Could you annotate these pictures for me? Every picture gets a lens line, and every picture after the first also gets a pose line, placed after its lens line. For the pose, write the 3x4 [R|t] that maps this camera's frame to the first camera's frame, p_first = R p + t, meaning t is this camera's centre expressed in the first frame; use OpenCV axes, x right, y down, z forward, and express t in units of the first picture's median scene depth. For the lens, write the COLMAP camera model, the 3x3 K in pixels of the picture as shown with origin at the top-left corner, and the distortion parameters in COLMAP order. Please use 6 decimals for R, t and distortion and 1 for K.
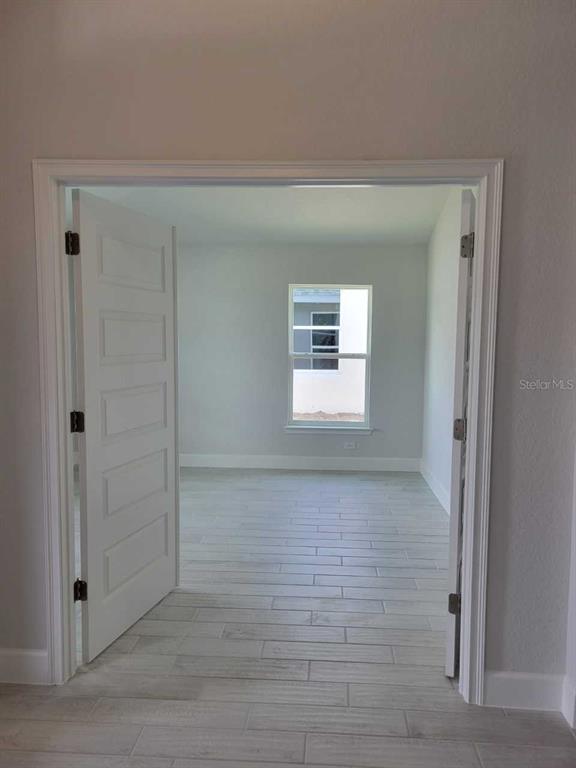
lens RADIAL K [[541.8, 0, 292.1], [0, 541.8, 381.7], [0, 0, 1]] dist [-0.037306, -0.000364]
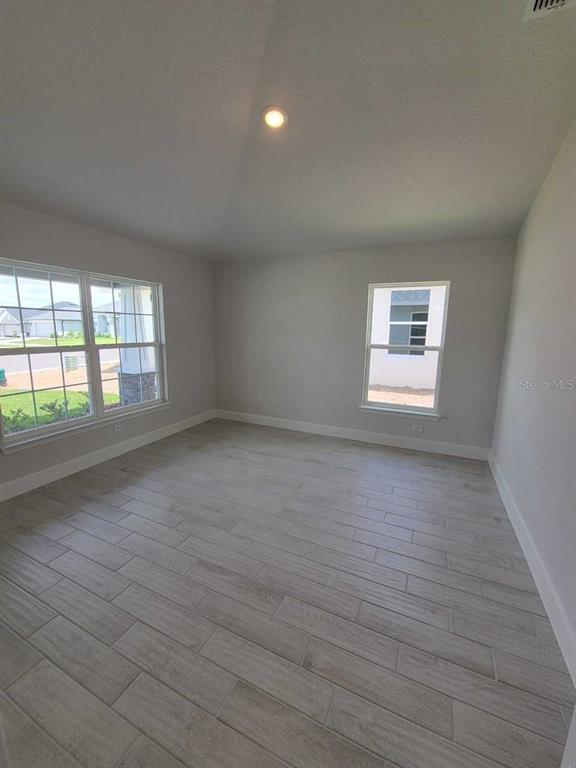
lens RADIAL K [[316.0, 0, 278.8], [0, 316.0, 380.6], [0, 0, 1]] dist [0.000282, -0.002458]
pose [[0.929470, 0.057754, -0.364349, 0.073546], [-0.029466, 0.996136, 0.082731, -0.026236], [0.367719, -0.066160, 0.927580, 0.296295]]
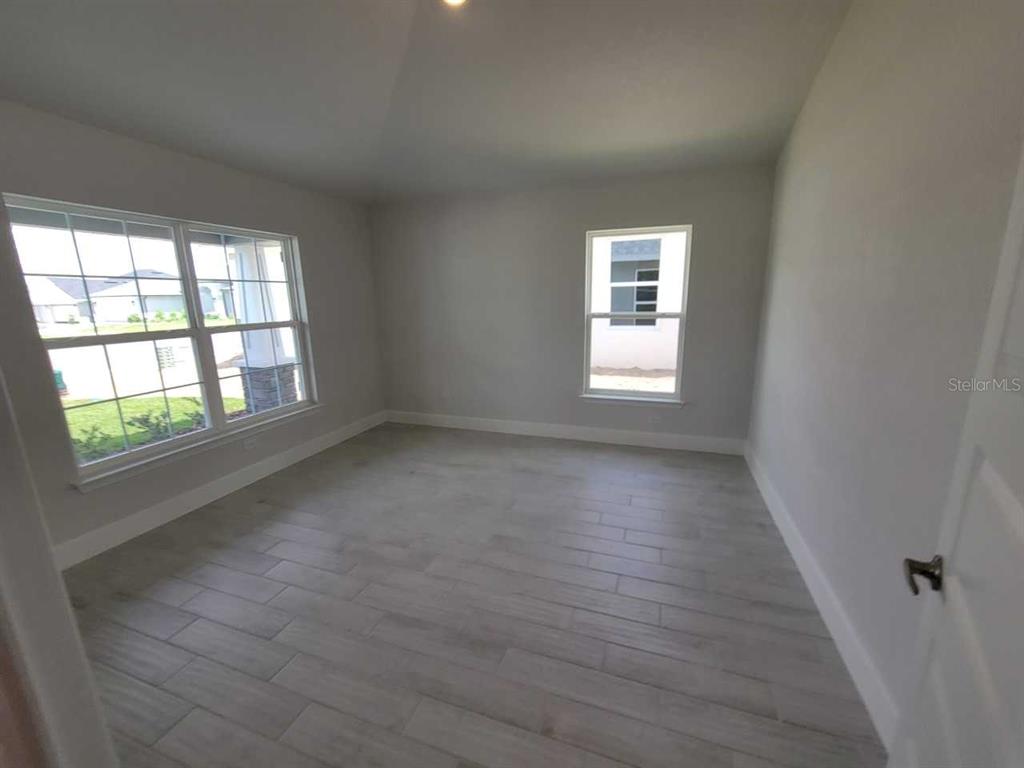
lens RADIAL K [[421.4, 0, 505.0], [0, 421.4, 390.0], [0, 0, 1]] dist [0.000282, -0.002458]
pose [[0.961589, 0.027934, -0.273069, 0.058683], [0.009933, 0.990616, 0.136314, -0.024141], [0.274314, -0.133790, 0.952288, 0.297220]]
